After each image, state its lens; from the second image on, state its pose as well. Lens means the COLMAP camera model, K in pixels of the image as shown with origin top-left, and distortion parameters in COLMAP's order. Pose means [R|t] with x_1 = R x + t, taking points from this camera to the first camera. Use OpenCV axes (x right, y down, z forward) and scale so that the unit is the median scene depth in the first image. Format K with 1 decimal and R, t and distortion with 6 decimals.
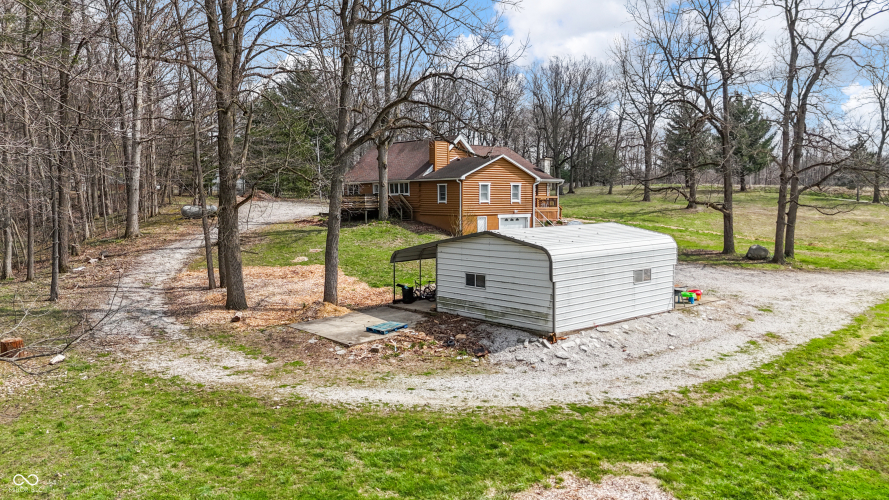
lens RADIAL K [[652.5, 0, 444.5], [0, 652.5, 250.0], [0, 0, 1]] dist [0.070806, -0.081705]
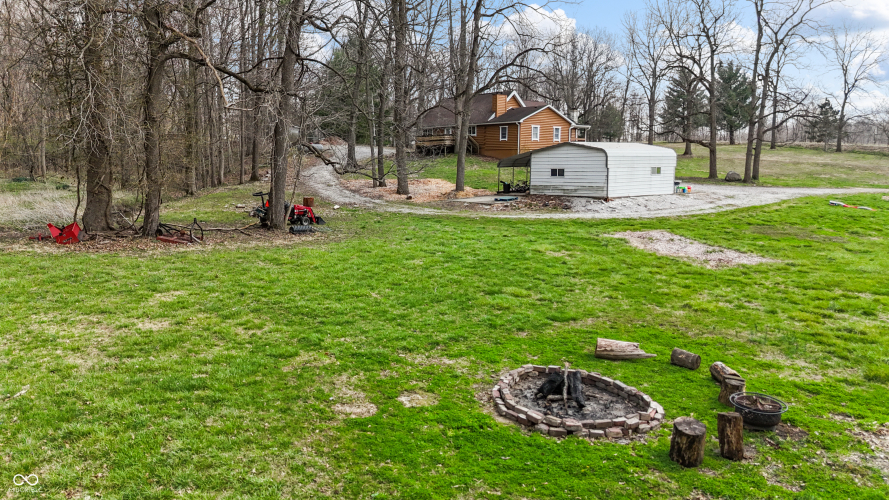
lens RADIAL K [[666.2, 0, 445.2], [0, 666.2, 229.1], [0, 0, 1]] dist [0.031884, -0.002553]
pose [[0.999915, 0.007309, 0.010798, -0.136889], [-0.007521, 0.999778, 0.019661, 0.084742], [-0.010652, -0.019740, 0.999748, -0.380035]]
